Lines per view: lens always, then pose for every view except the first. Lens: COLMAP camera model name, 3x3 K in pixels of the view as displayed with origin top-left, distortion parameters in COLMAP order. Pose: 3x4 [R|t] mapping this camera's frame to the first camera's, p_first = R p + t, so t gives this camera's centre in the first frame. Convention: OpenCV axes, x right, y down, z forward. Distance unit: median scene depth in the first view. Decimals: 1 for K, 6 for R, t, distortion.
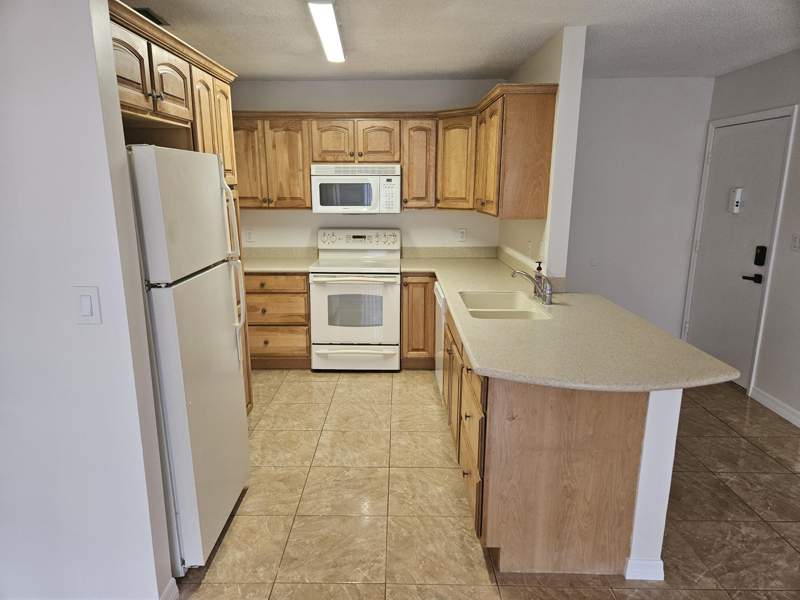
lens RADIAL K [[535.7, 0, 398.8], [0, 535.7, 303.2], [0, 0, 1]] dist [0.054218, -0.000259]
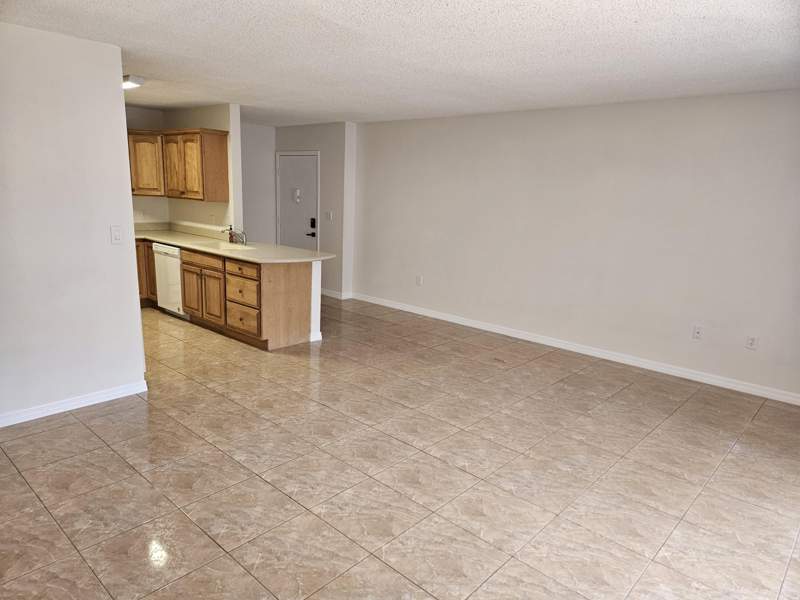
lens RADIAL K [[535.7, 0, 399.4], [0, 535.7, 300.6], [0, 0, 1]] dist [0.054218, -0.000259]
pose [[0.661630, -0.126343, 0.739110, -0.637794], [0.121159, 0.990763, 0.060902, 0.115584], [-0.739978, 0.049255, 0.670826, -0.559922]]
